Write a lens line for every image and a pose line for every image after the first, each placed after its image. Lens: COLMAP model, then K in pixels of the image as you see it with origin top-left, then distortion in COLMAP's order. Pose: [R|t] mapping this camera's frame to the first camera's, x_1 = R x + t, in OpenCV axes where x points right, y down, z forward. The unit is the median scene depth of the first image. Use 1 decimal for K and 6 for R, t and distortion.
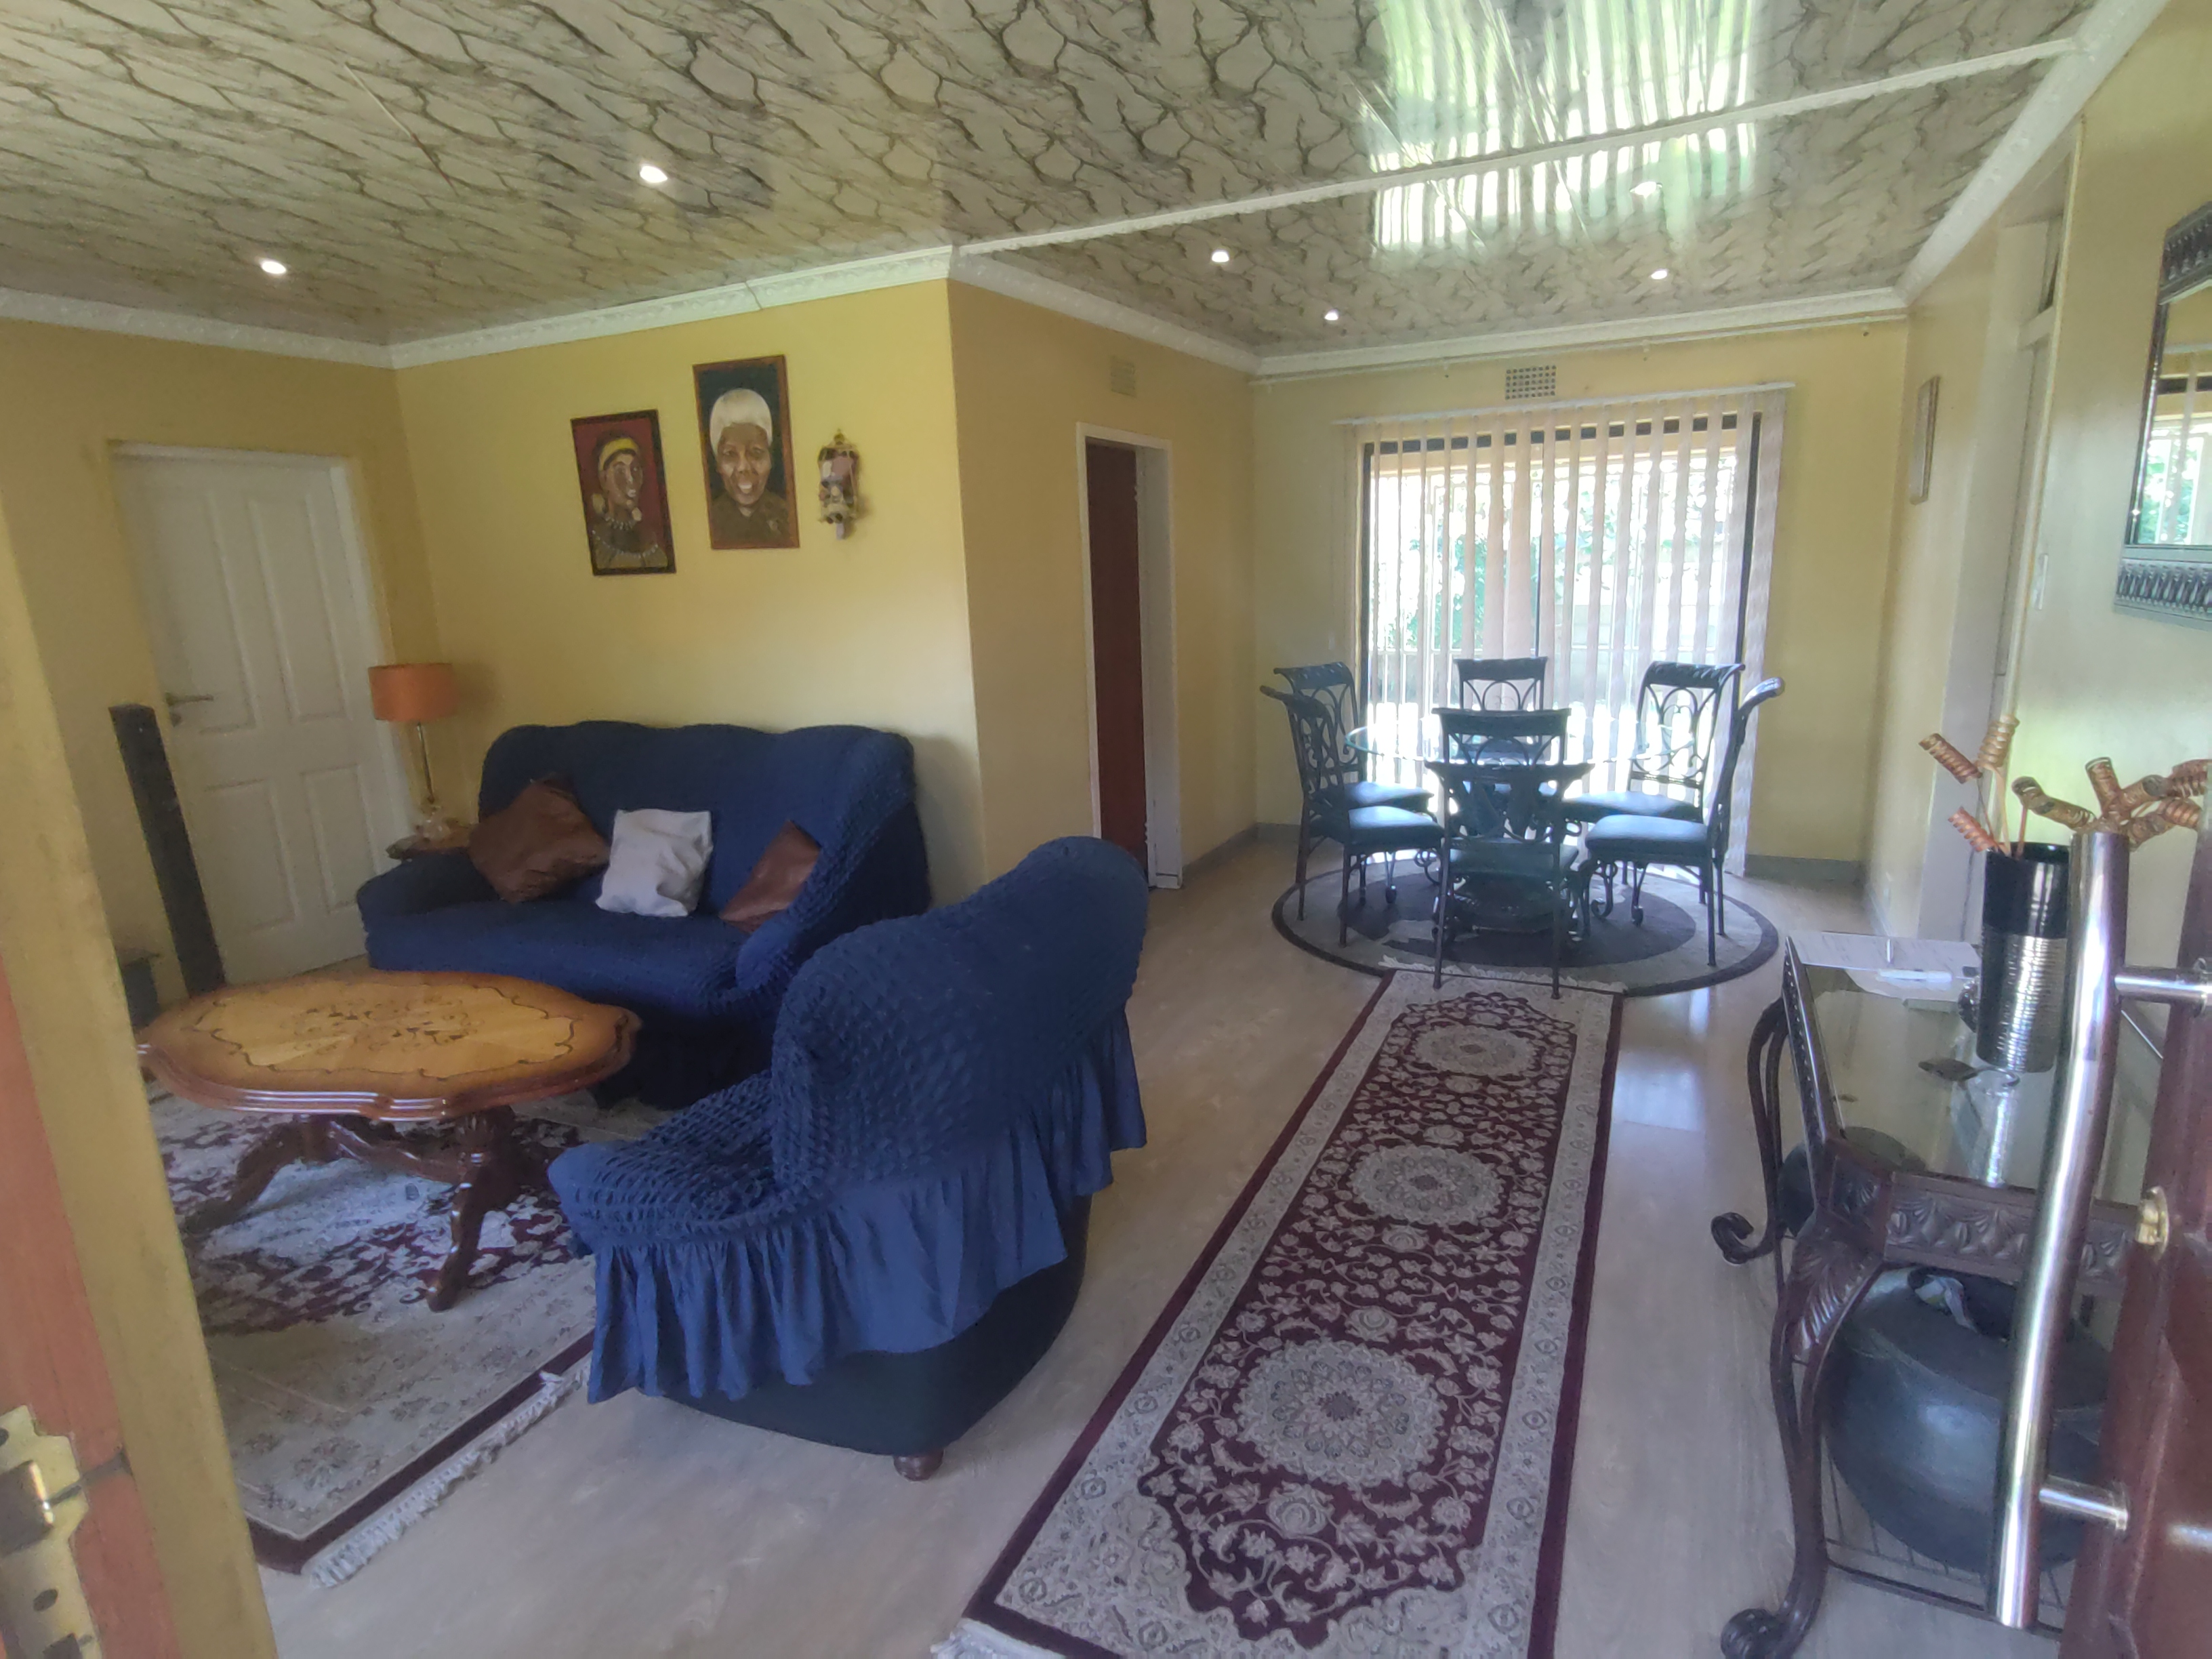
lens RADIAL K [[1232.2, 0, 1106.0], [0, 1232.2, 829.5], [0, 0, 1]] dist [-0.016459, 0.023418]
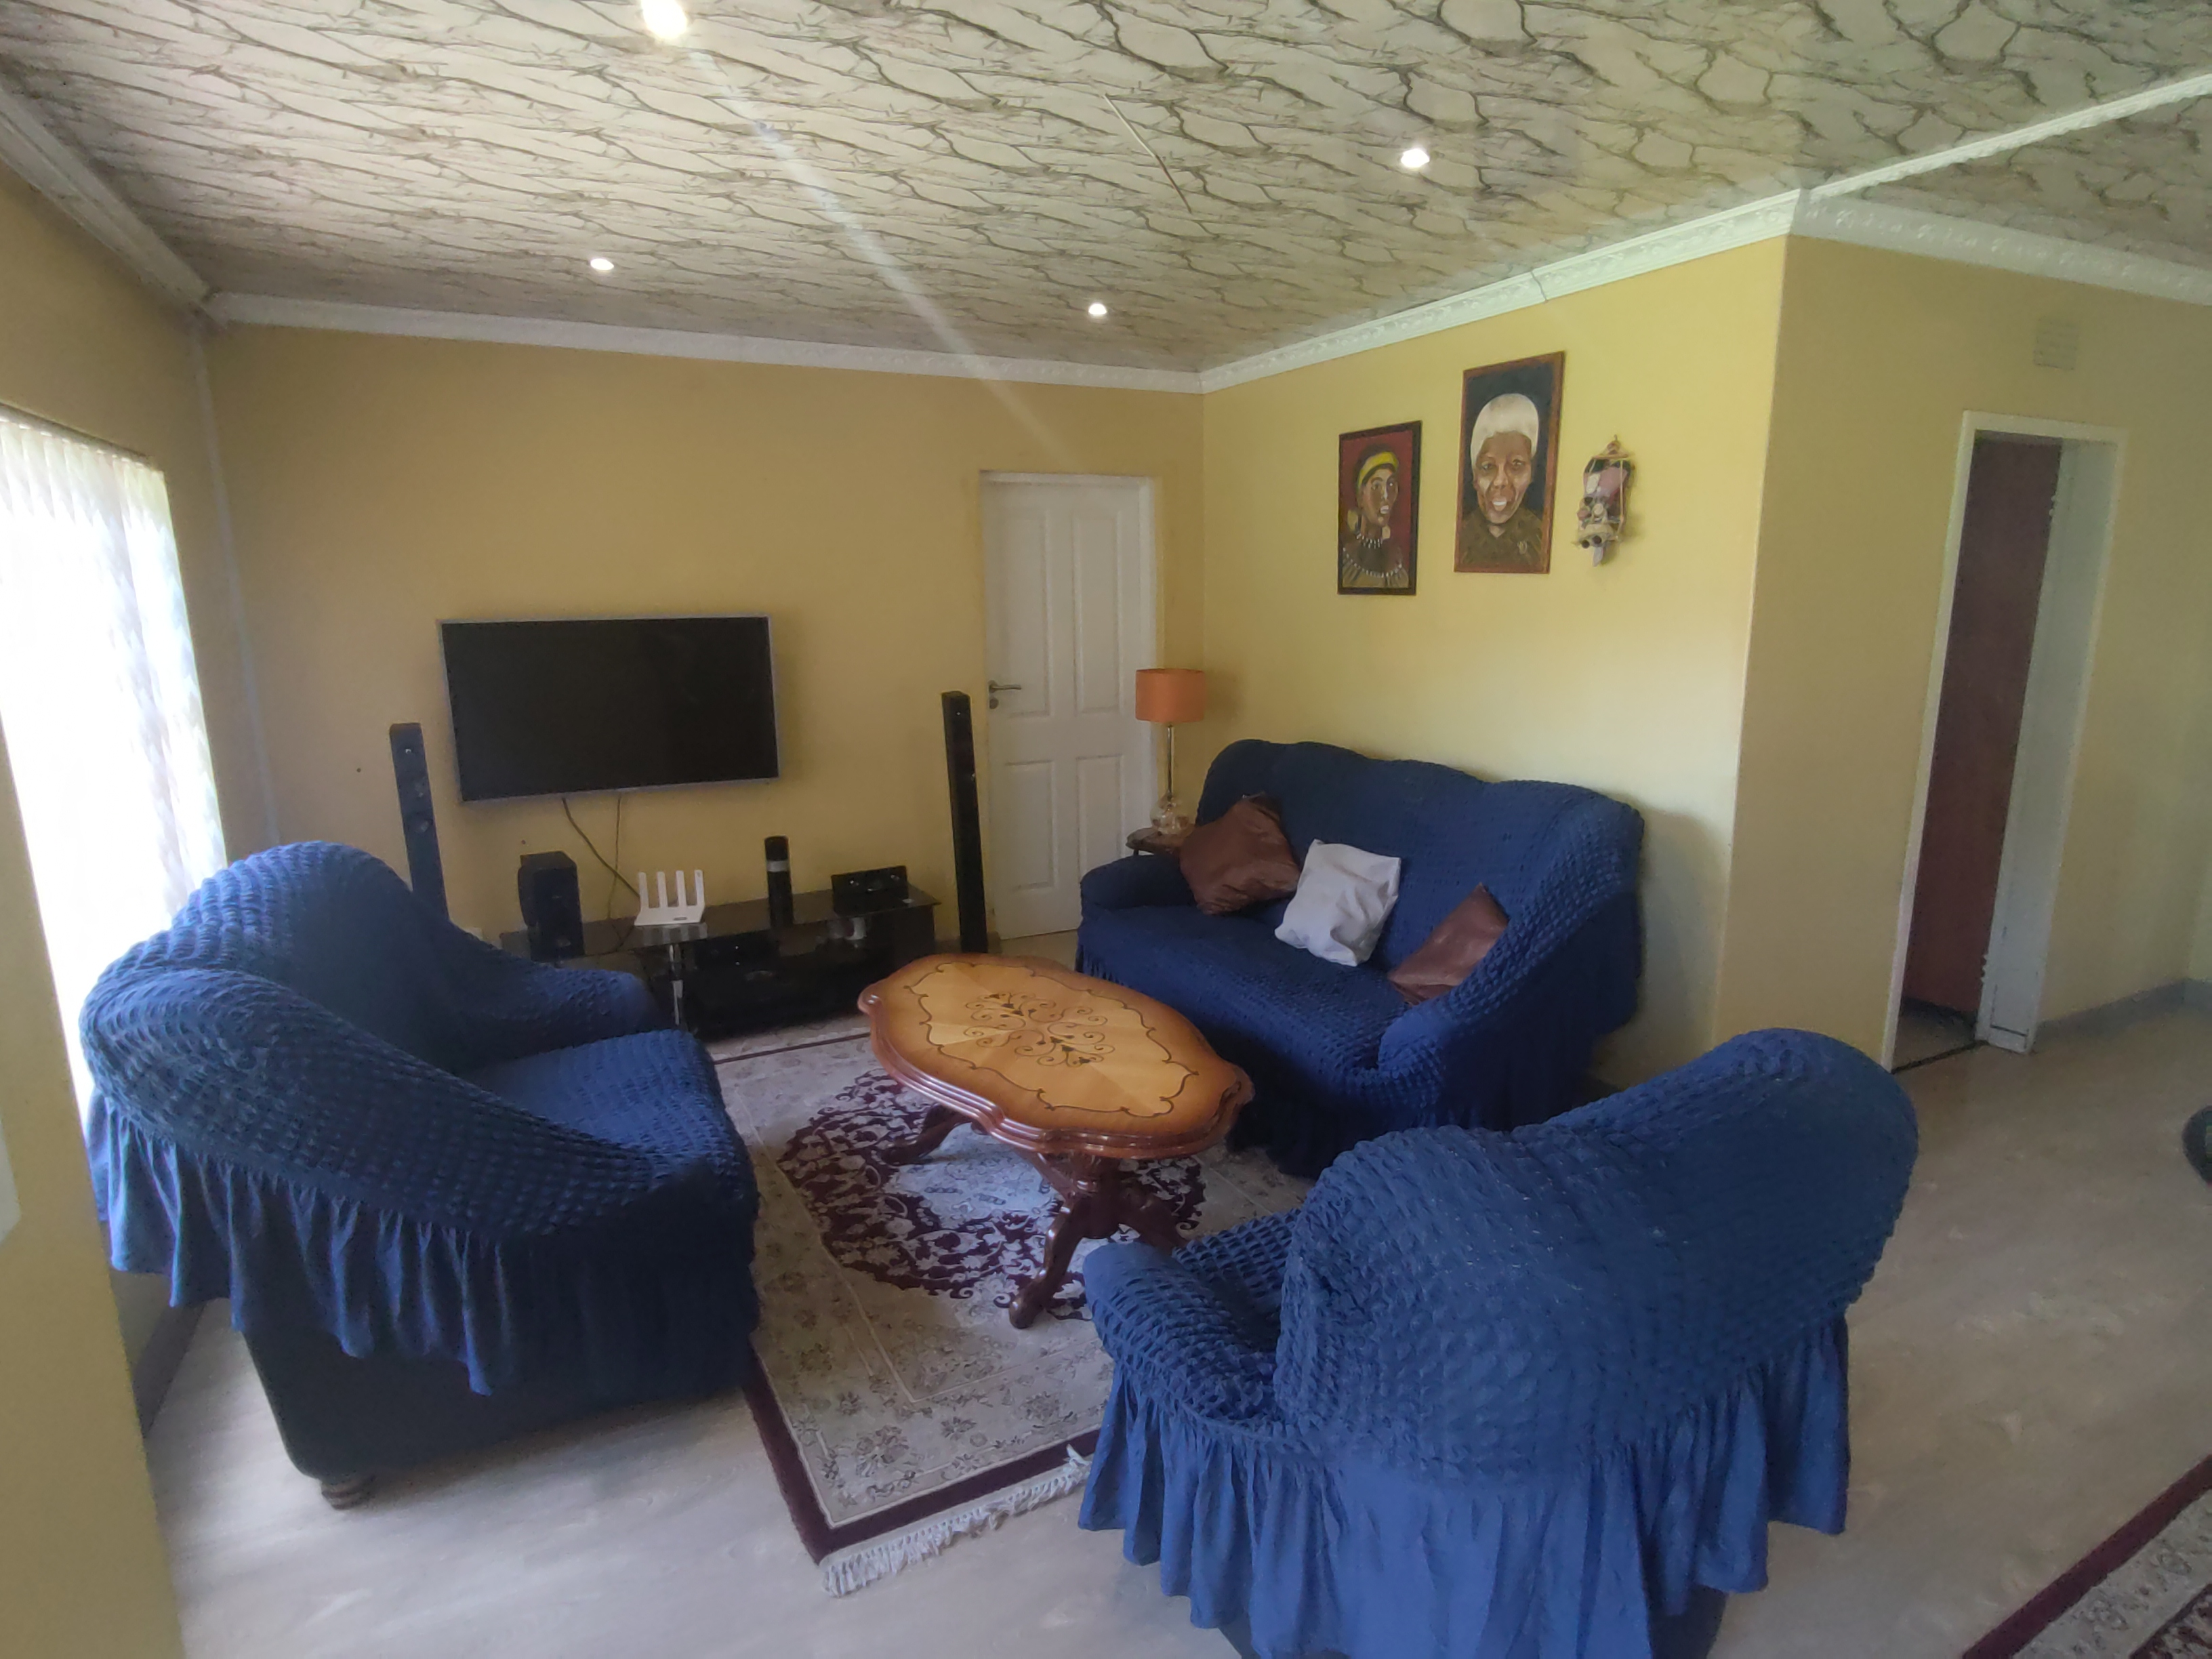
lens RADIAL K [[1194.4, 0, 1106.0], [0, 1194.4, 829.5], [0, 0, 1]] dist [-0.014601, 0.009456]
pose [[0.798507, 0.150728, -0.582810, 0.021502], [-0.146179, 0.987719, 0.055168, -0.059814], [0.583968, 0.041142, 0.810734, 0.166405]]
